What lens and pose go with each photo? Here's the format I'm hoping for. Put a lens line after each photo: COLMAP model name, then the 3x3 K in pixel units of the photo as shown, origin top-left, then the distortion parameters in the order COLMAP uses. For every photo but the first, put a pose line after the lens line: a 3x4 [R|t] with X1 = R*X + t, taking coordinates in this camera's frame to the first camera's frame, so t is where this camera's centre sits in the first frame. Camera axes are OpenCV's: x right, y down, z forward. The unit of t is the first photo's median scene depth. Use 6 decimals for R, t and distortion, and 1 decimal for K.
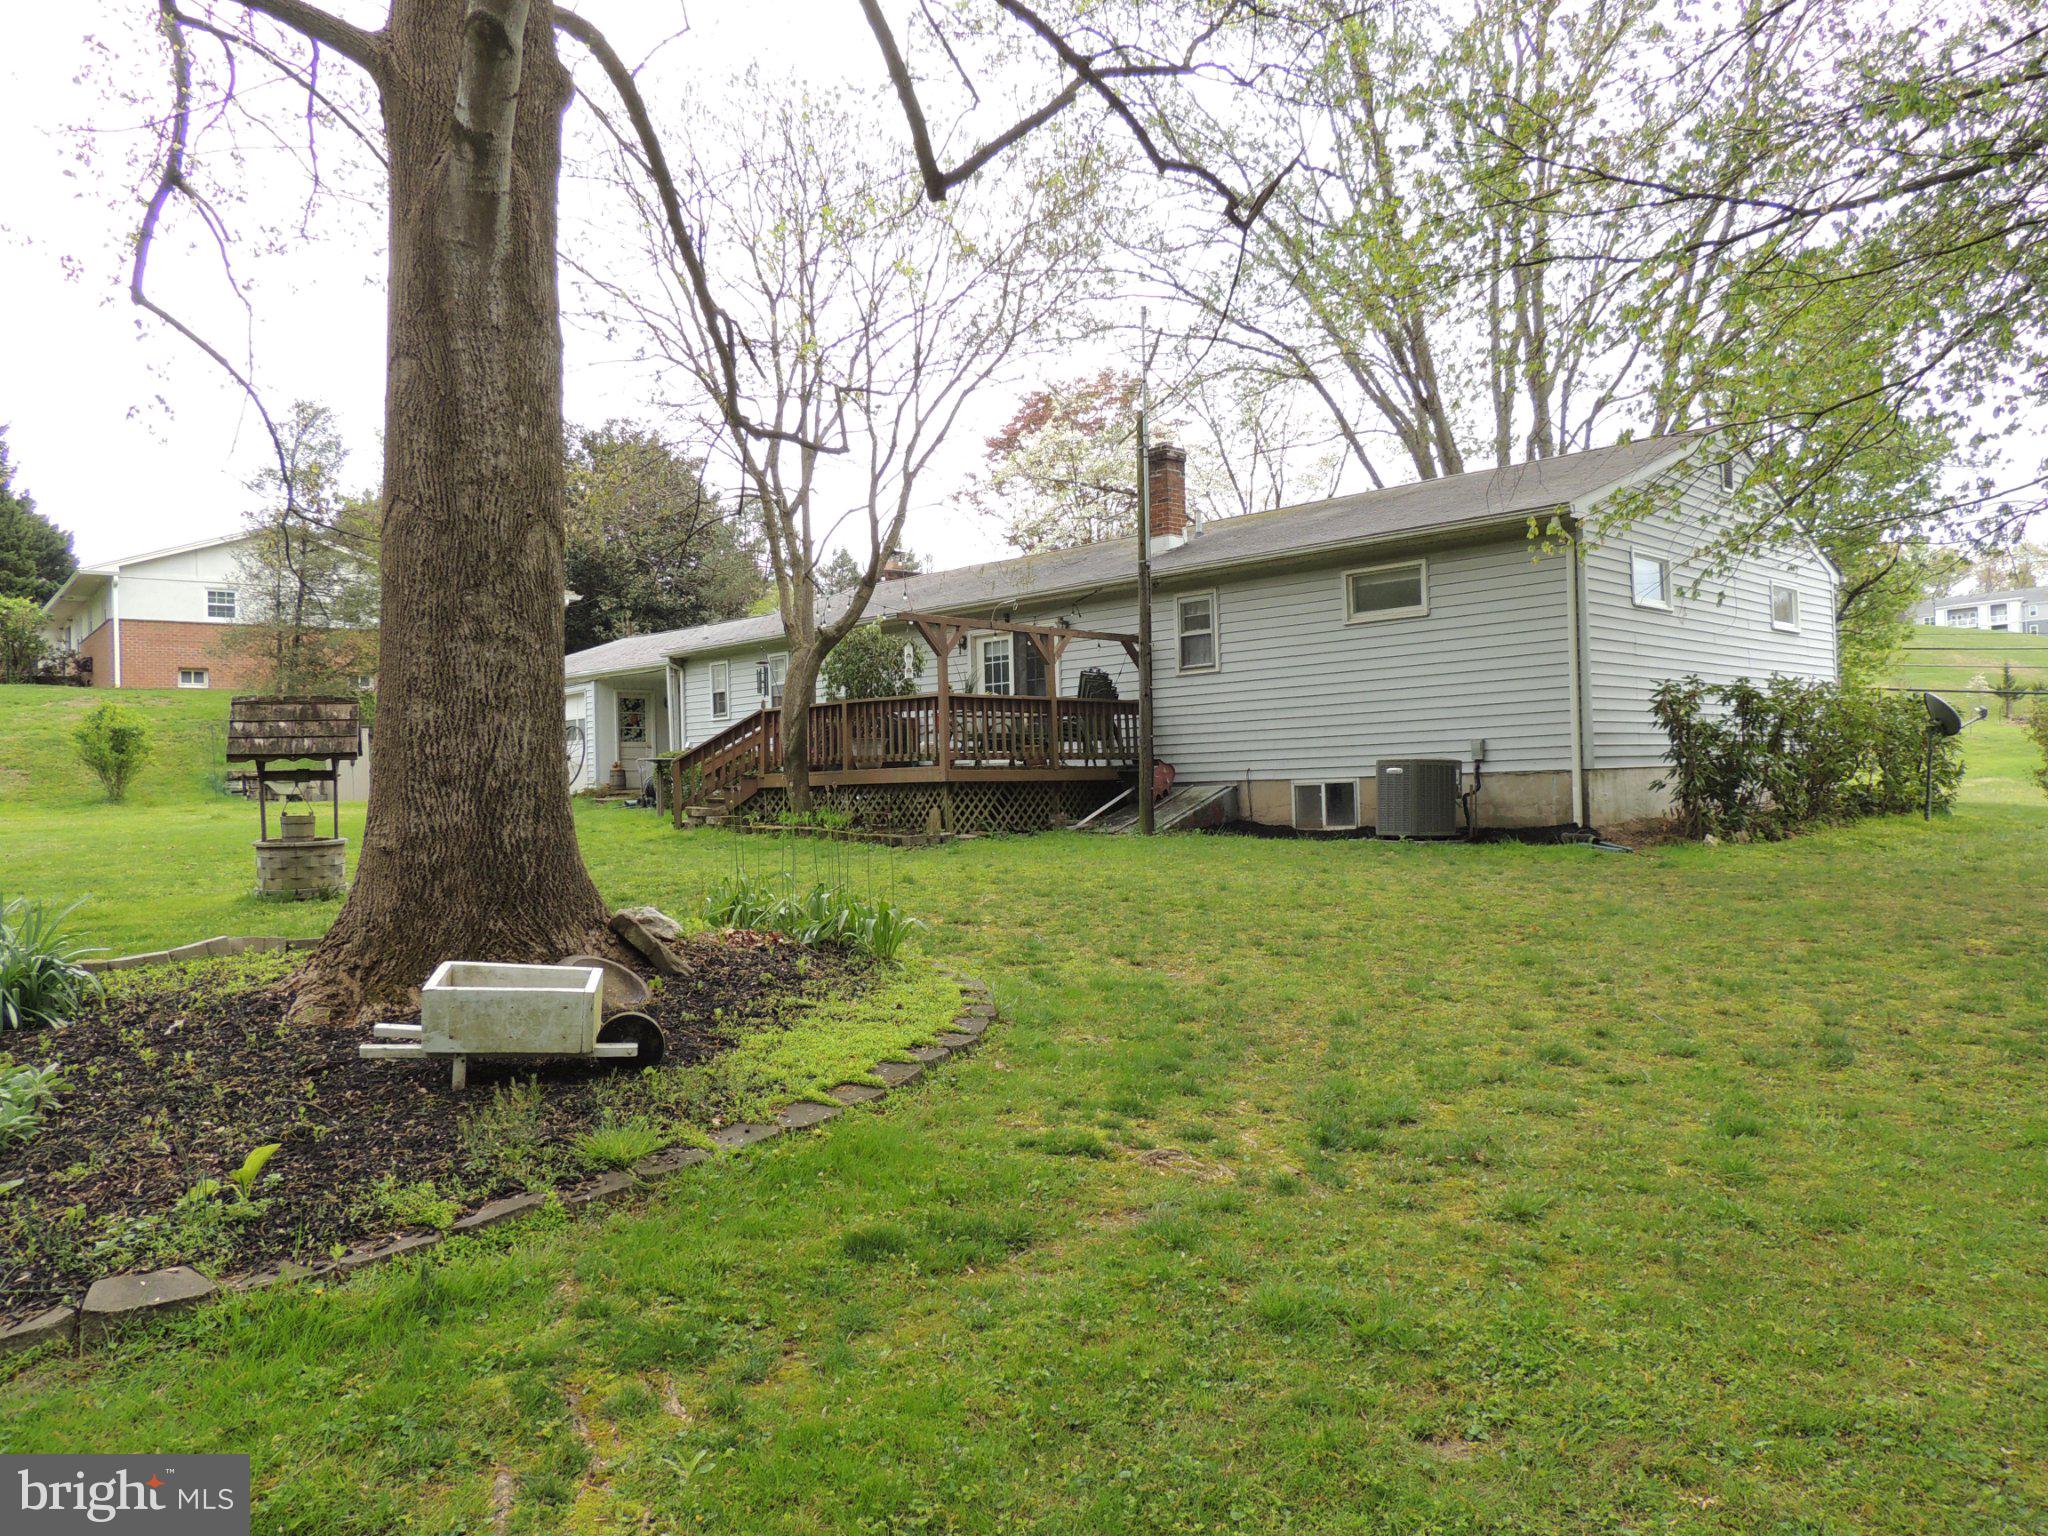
lens RADIAL K [[1465.8, 0, 1030.4], [0, 1465.8, 766.6], [0, 0, 1]] dist [-0.013894, -0.007530]
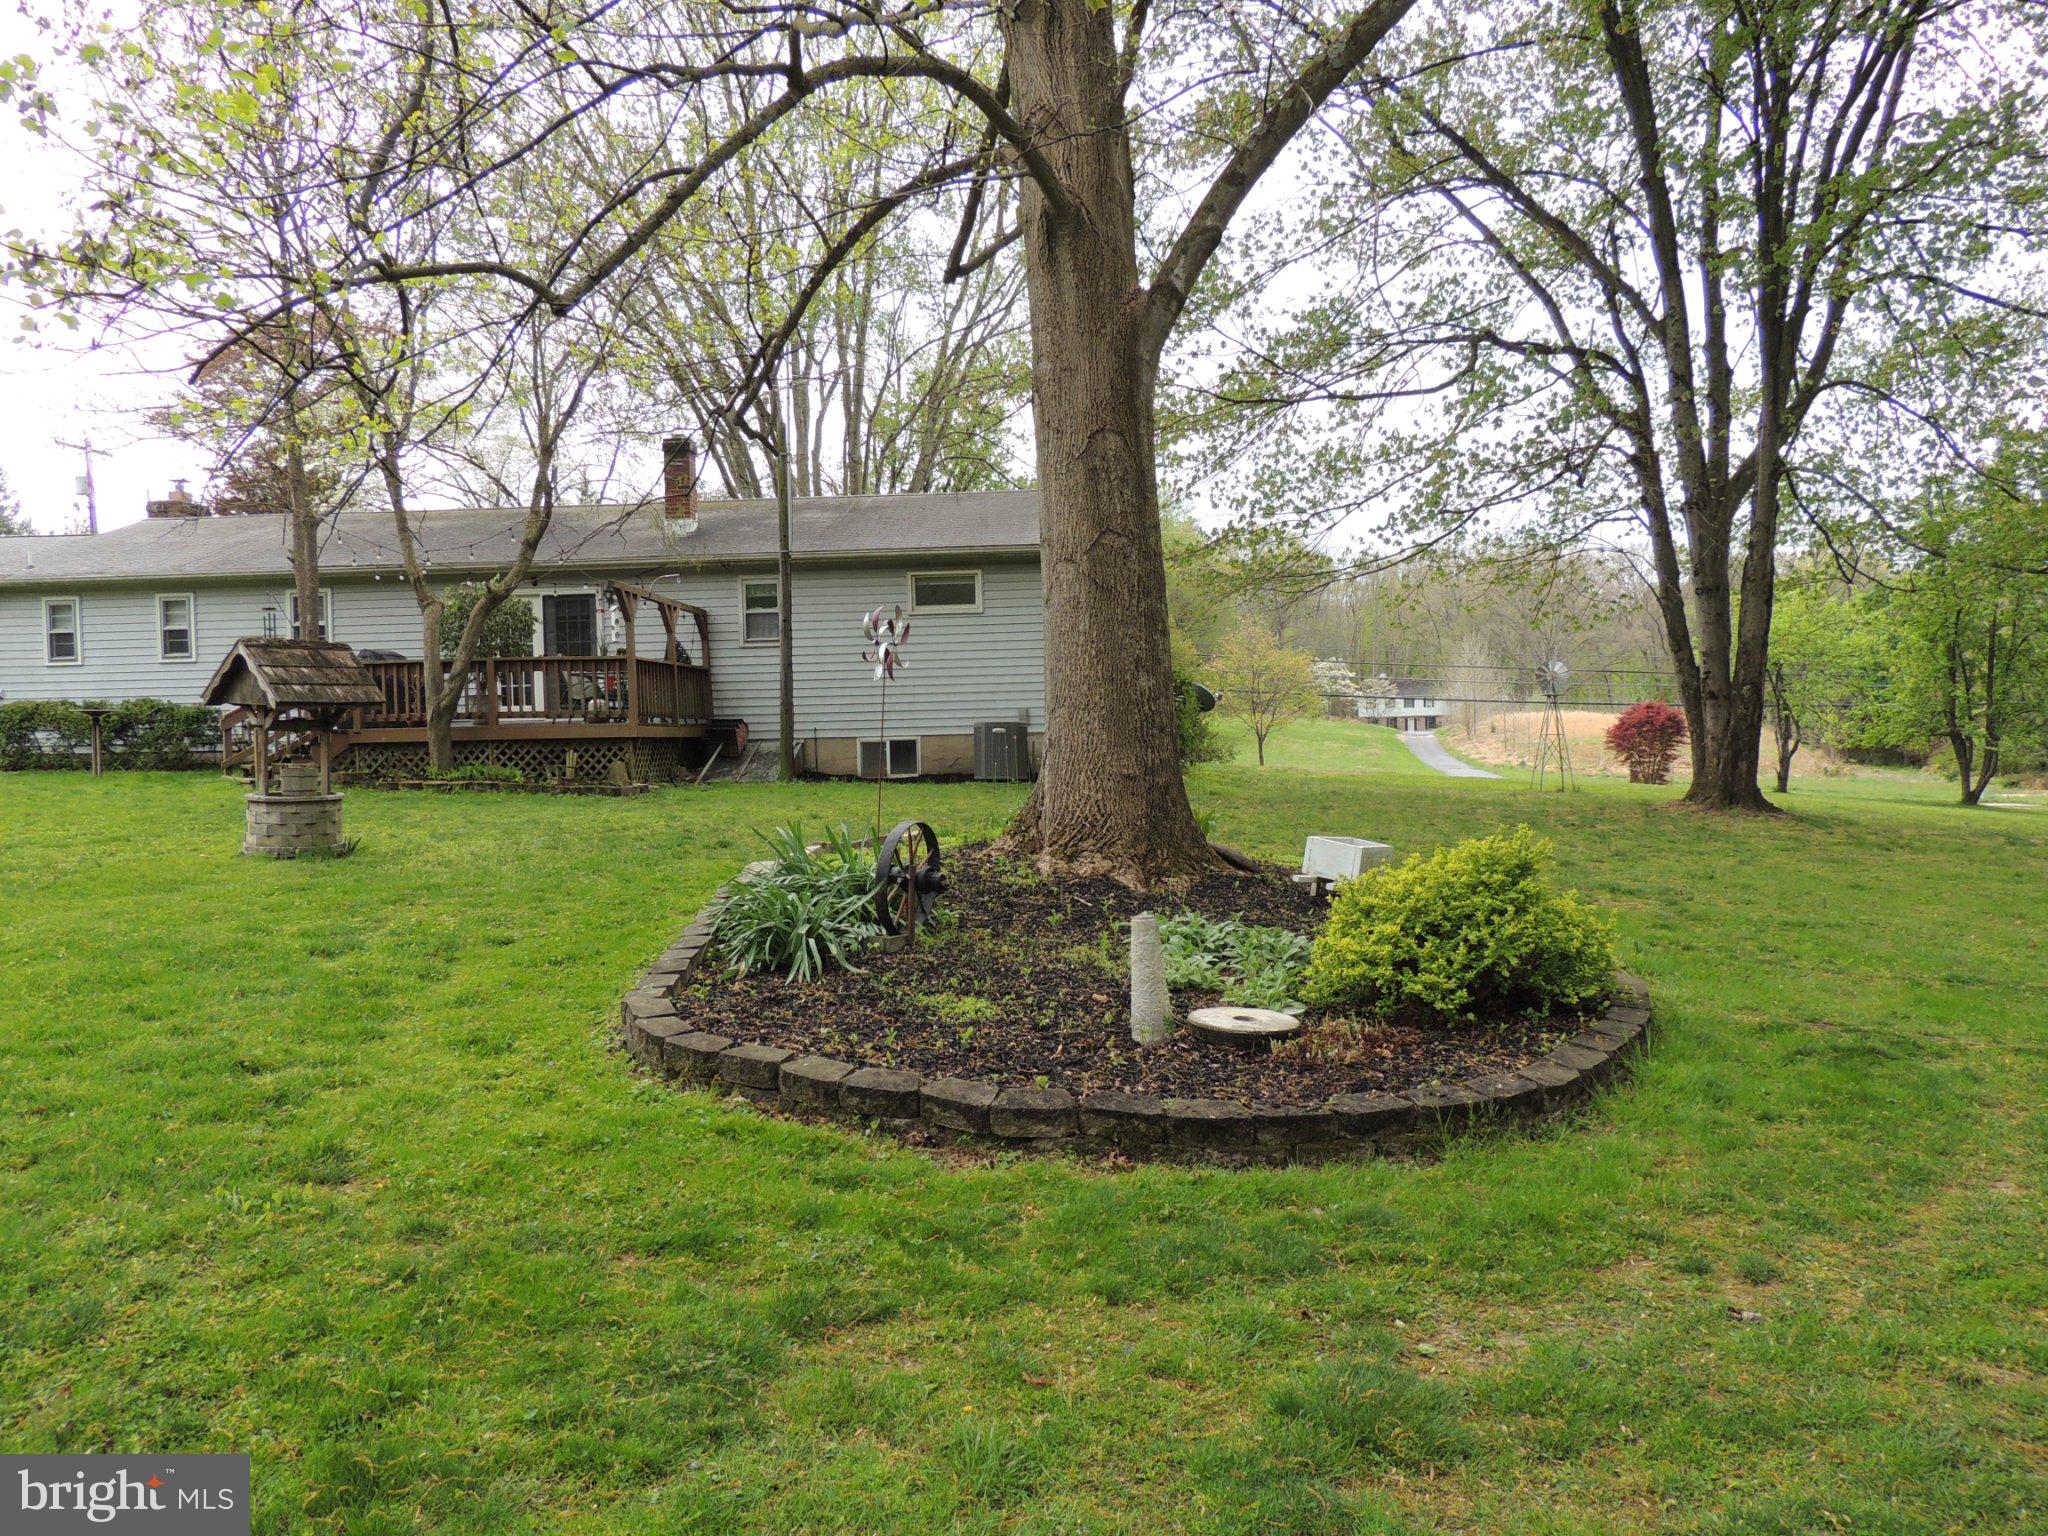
lens RADIAL K [[1465.8, 0, 1026.1], [0, 1465.8, 763.2], [0, 0, 1]] dist [-0.013894, -0.007530]
pose [[0.721615, -0.007578, 0.692253, -0.571536], [-0.007785, 0.999788, 0.019060, 0.005948], [-0.692251, -0.019143, 0.721403, 0.018304]]
